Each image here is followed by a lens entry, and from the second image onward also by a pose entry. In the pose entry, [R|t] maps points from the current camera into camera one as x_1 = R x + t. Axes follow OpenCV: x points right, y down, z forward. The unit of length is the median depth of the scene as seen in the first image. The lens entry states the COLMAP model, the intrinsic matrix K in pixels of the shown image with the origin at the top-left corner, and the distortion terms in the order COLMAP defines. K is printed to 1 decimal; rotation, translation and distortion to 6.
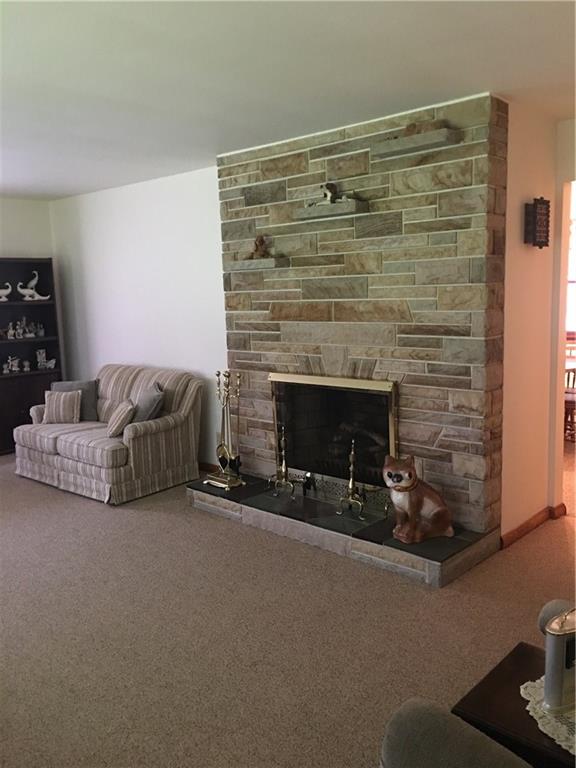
lens RADIAL K [[661.5, 0, 288.0], [0, 661.5, 384.0], [0, 0, 1]] dist [0.059272, -0.088447]
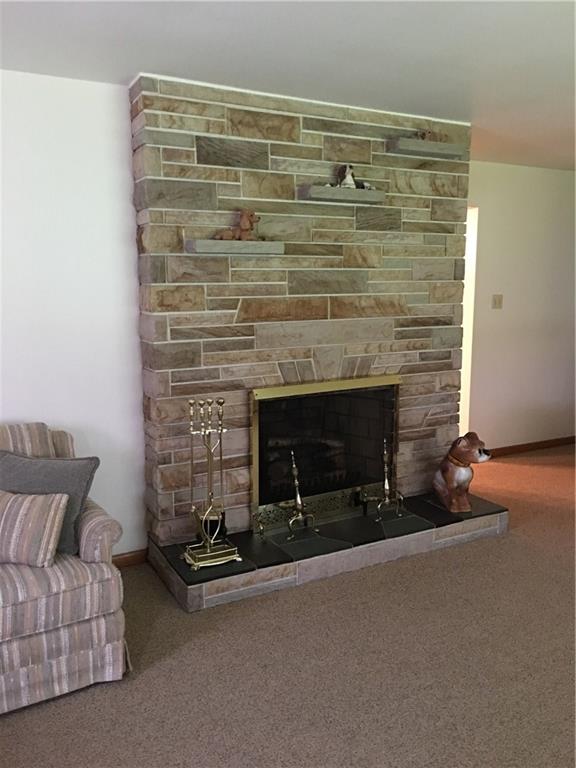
lens RADIAL K [[661.5, 0, 288.0], [0, 661.5, 384.0], [0, 0, 1]] dist [0.059272, -0.088447]
pose [[0.305565, -0.120272, 0.944545, -0.820753], [0.130829, 0.987885, 0.083467, -0.091471], [-0.943140, 0.098069, 0.317598, 0.791904]]
